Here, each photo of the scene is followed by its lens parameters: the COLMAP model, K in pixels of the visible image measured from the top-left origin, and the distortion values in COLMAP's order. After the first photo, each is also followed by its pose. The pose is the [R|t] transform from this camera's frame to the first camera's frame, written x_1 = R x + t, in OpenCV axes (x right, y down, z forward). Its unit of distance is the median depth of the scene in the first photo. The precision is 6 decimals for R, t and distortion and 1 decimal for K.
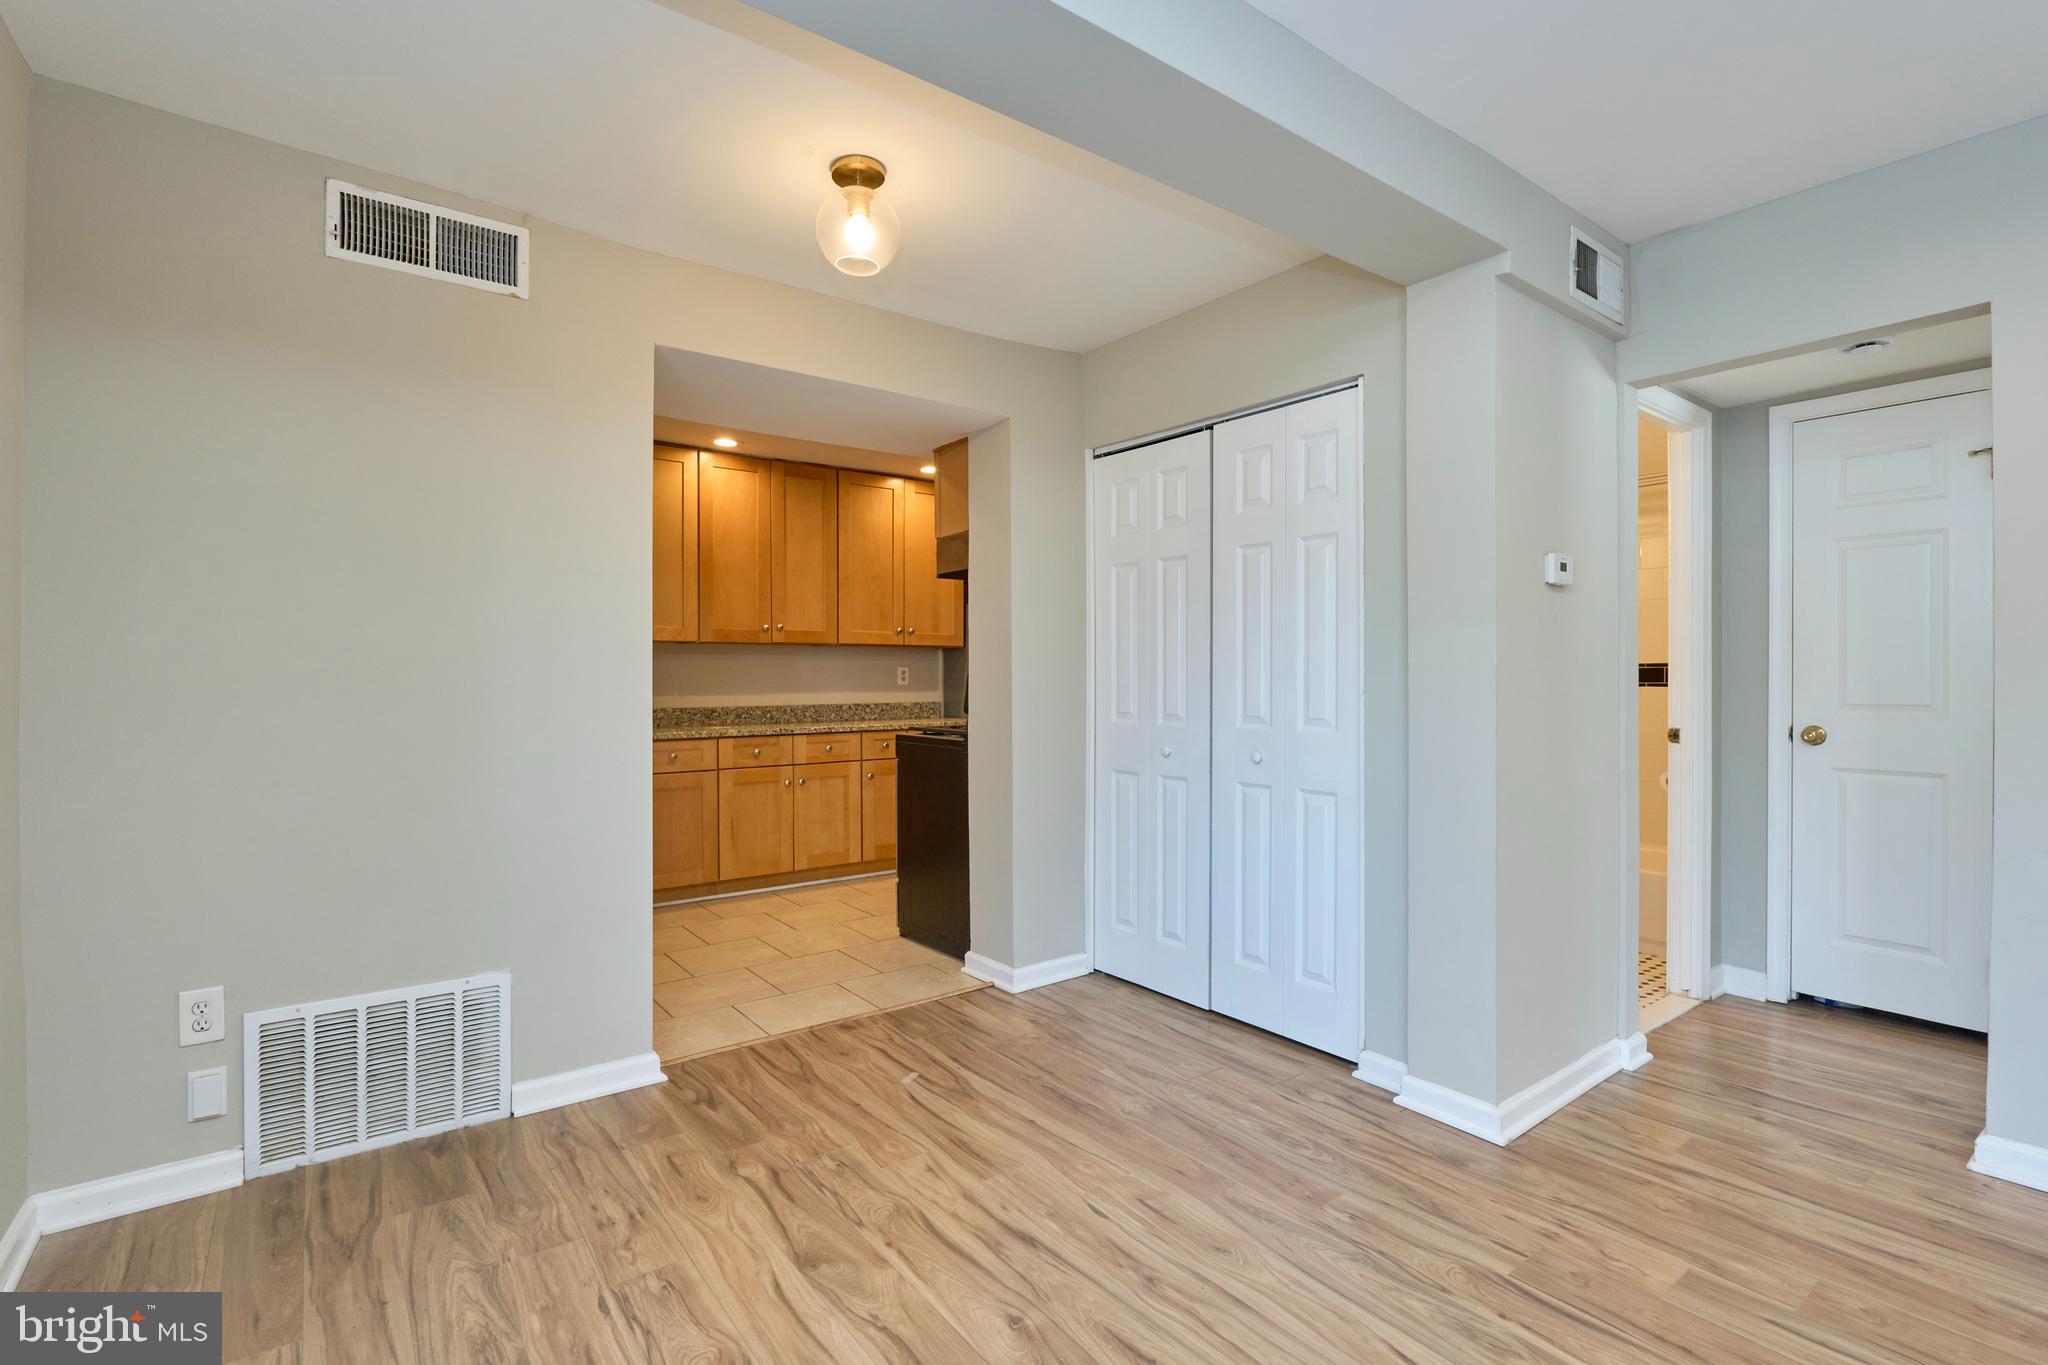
lens RADIAL K [[944.8, 0, 1027.7], [0, 944.8, 680.9], [0, 0, 1]] dist [-0.012254, 0.001979]
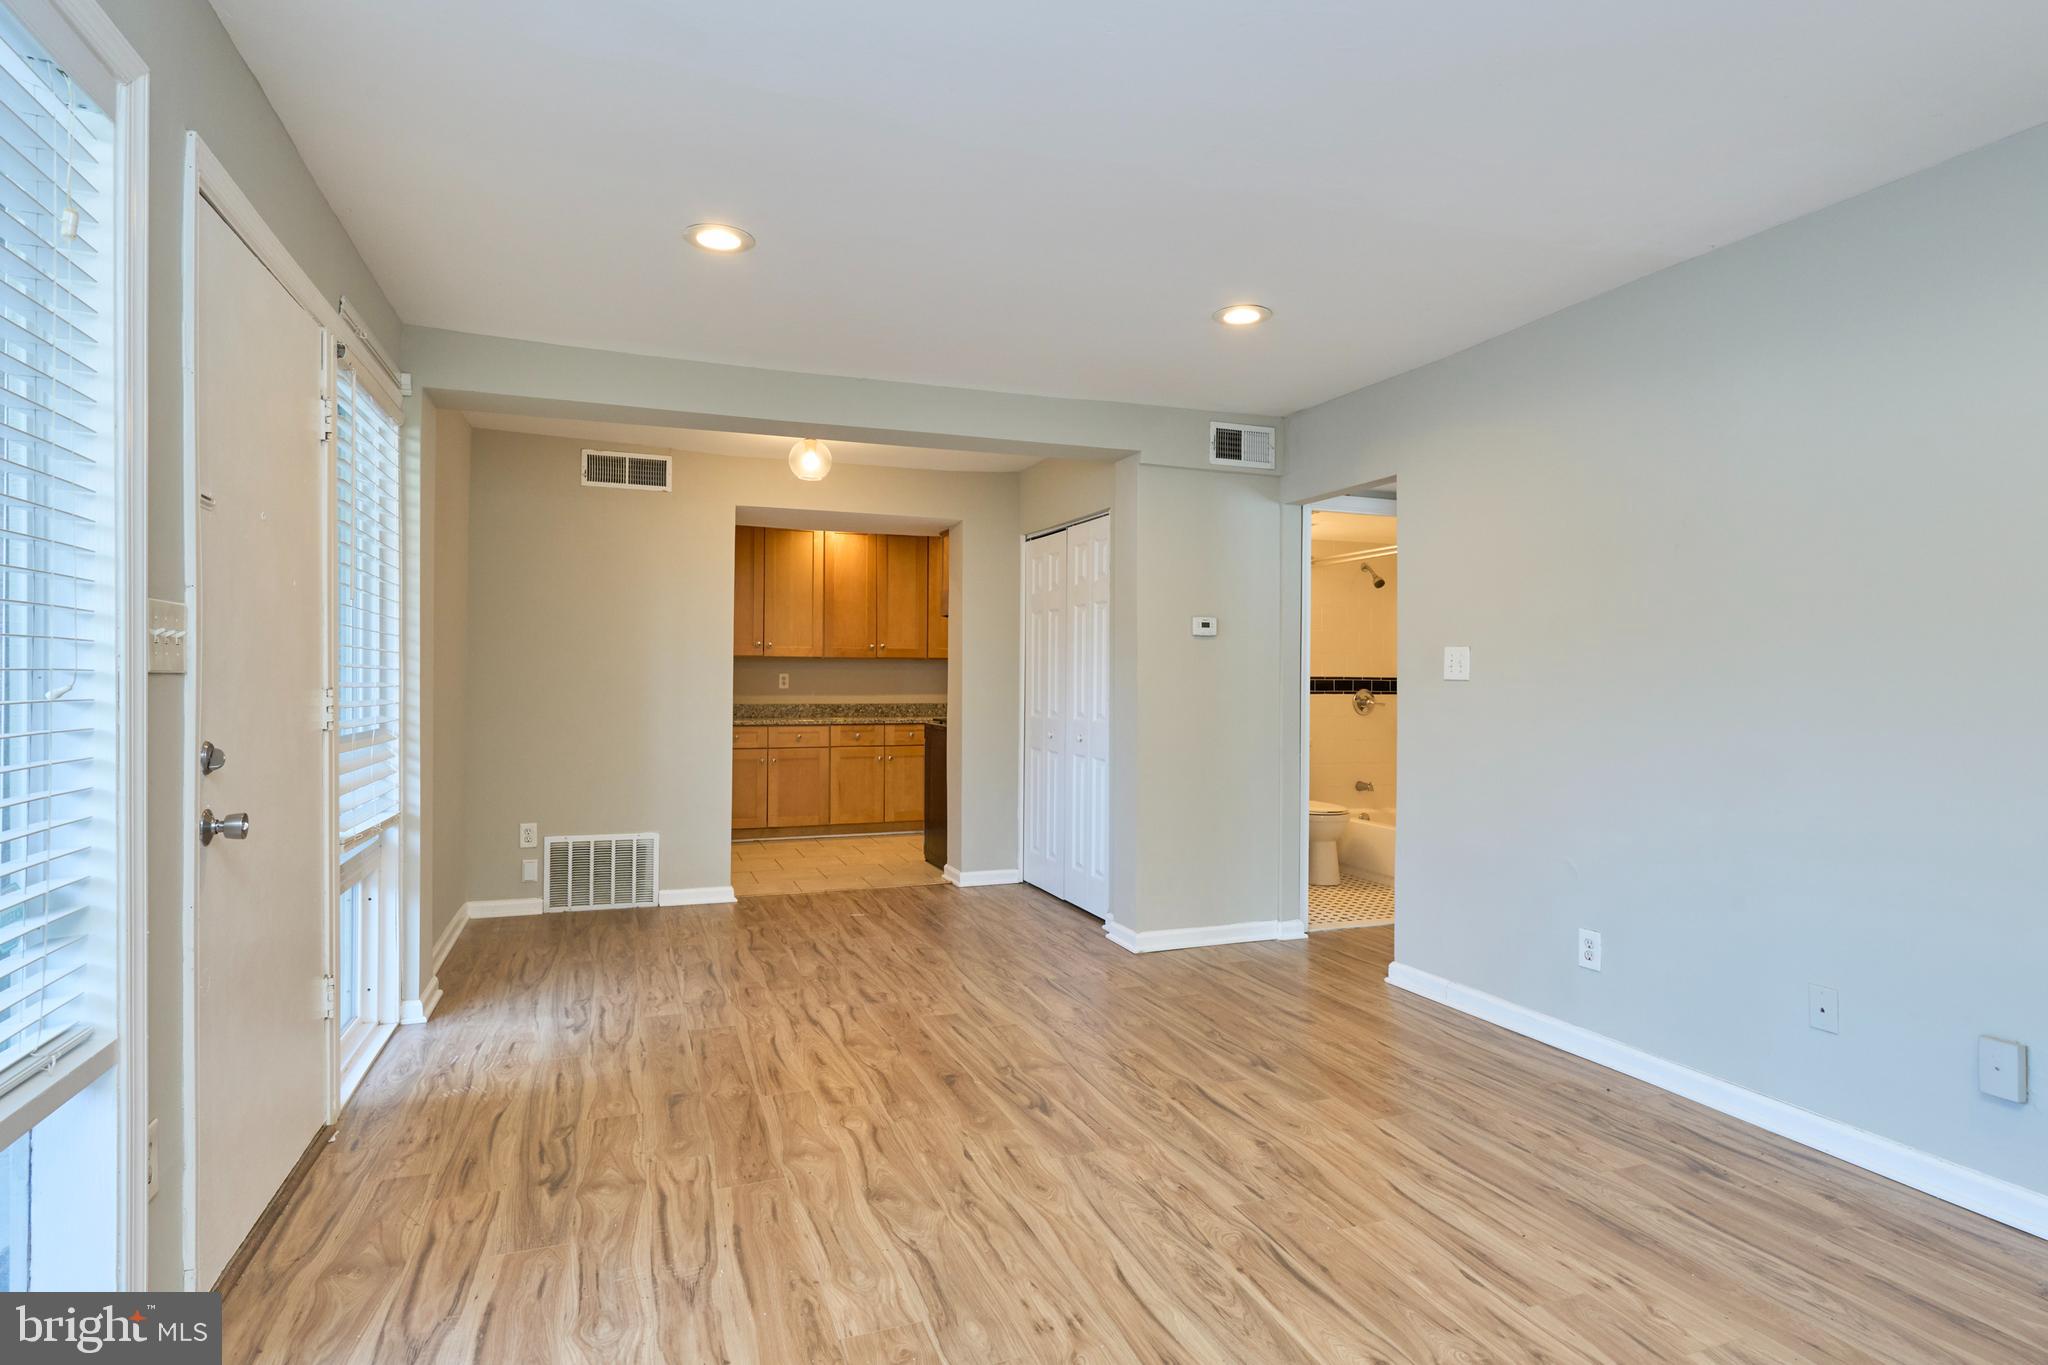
lens RADIAL K [[1063.1, 0, 1025.3], [0, 1063.1, 676.8], [0, 0, 1]] dist [-0.004965, -0.000781]
pose [[0.959255, 0.007302, -0.282448, 0.786986], [-0.009253, 0.999942, -0.005576, -0.013288], [0.282391, 0.007963, 0.959266, -0.893842]]
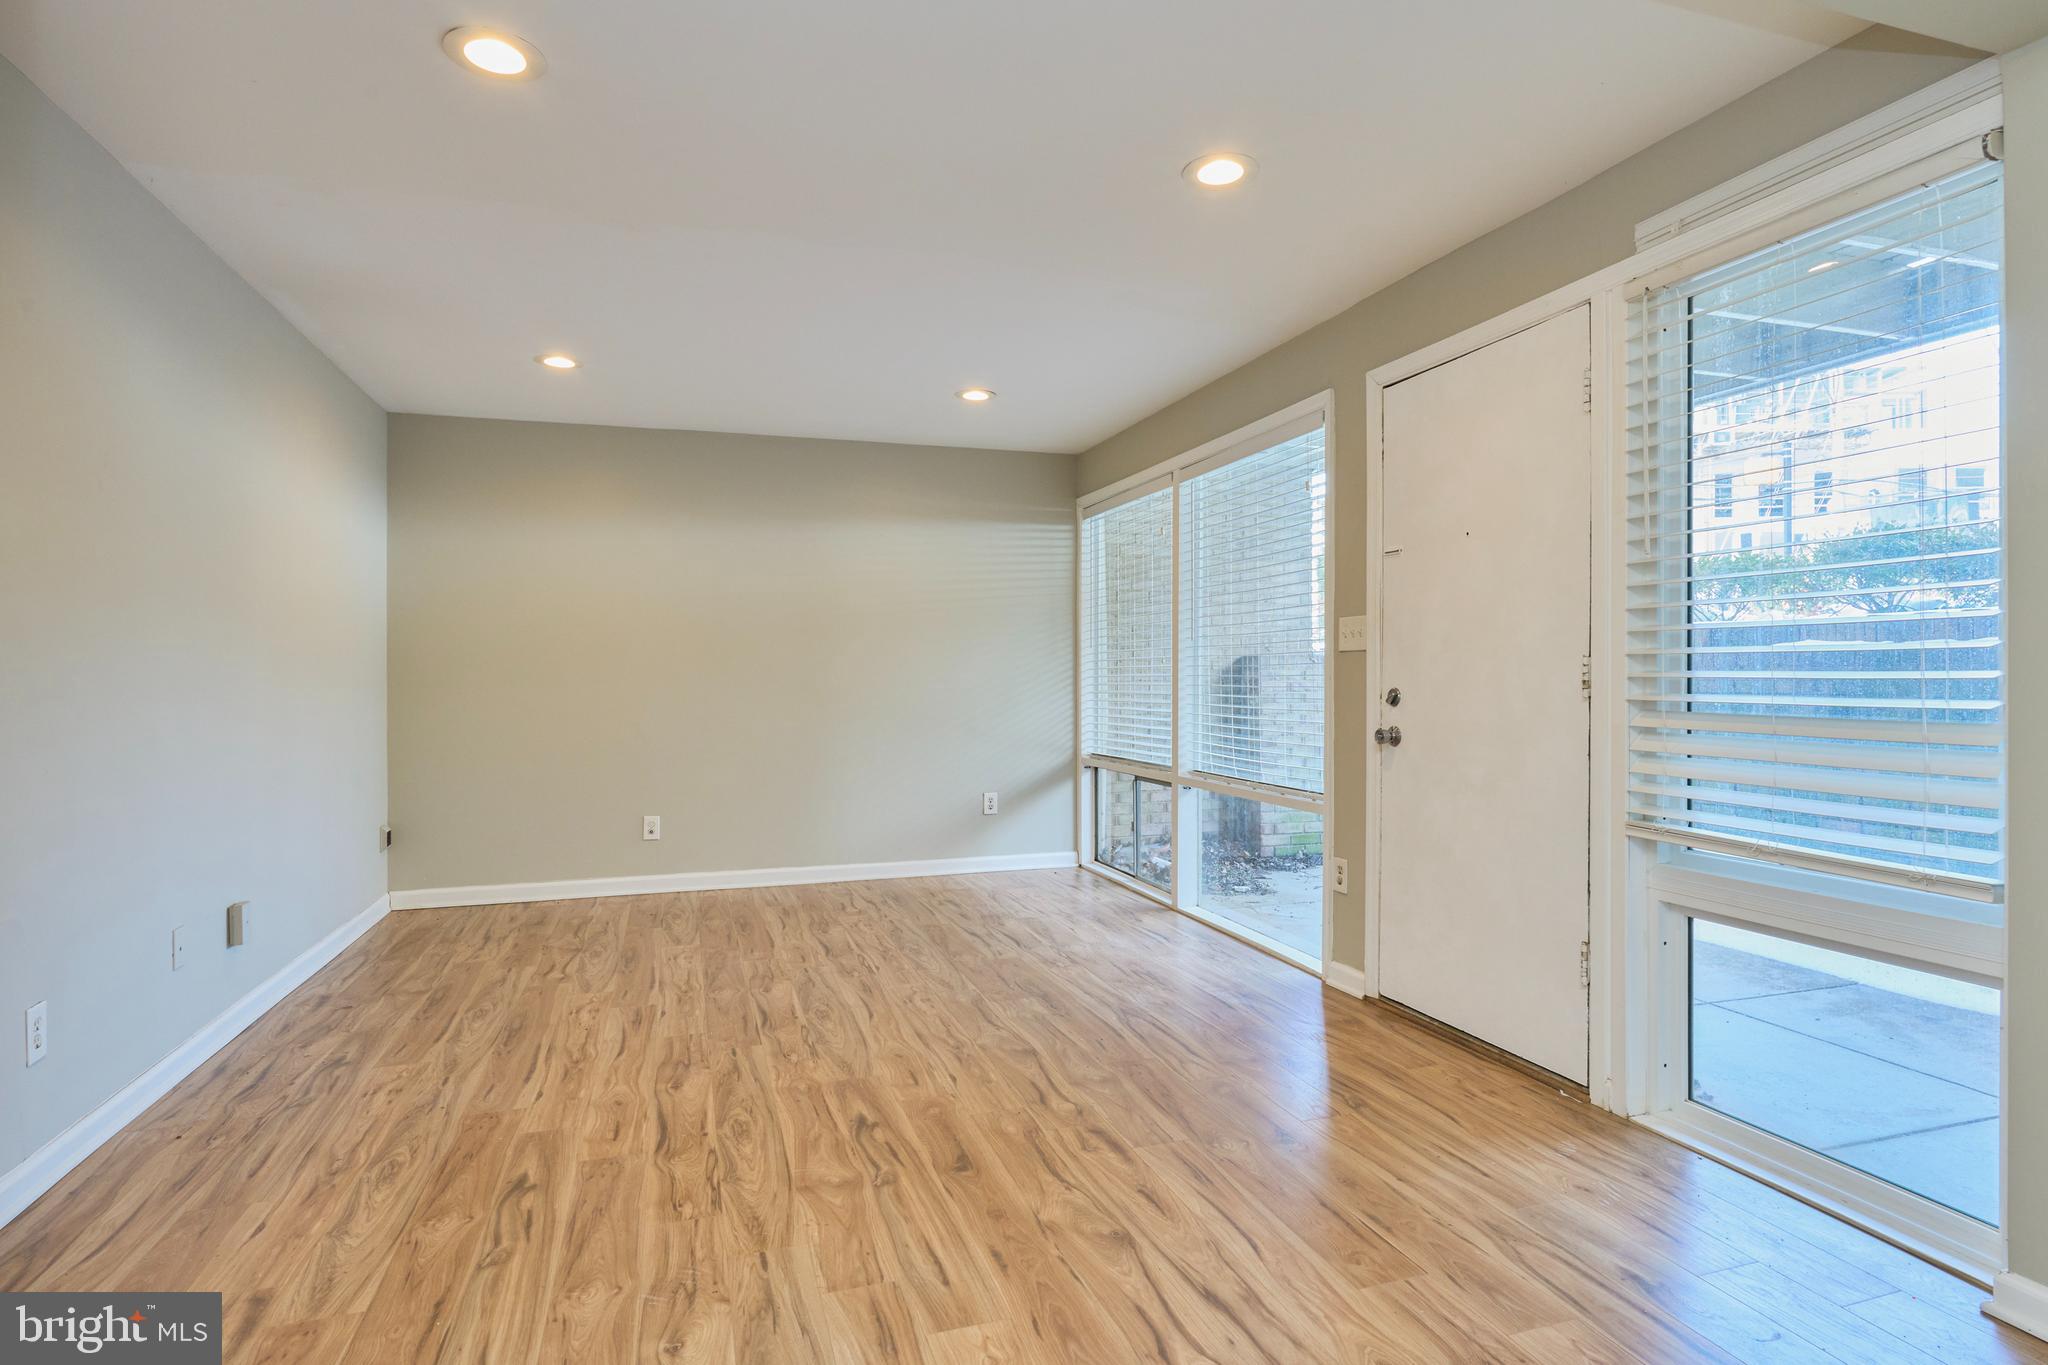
lens RADIAL K [[1063.1, 0, 1025.3], [0, 1063.1, 676.8], [0, 0, 1]] dist [-0.004965, -0.000781]
pose [[-0.944764, 0.007659, 0.327662, -0.009653], [0.009077, 0.999955, 0.002801, 0.010710], [-0.327626, 0.005620, -0.944791, 1.145758]]
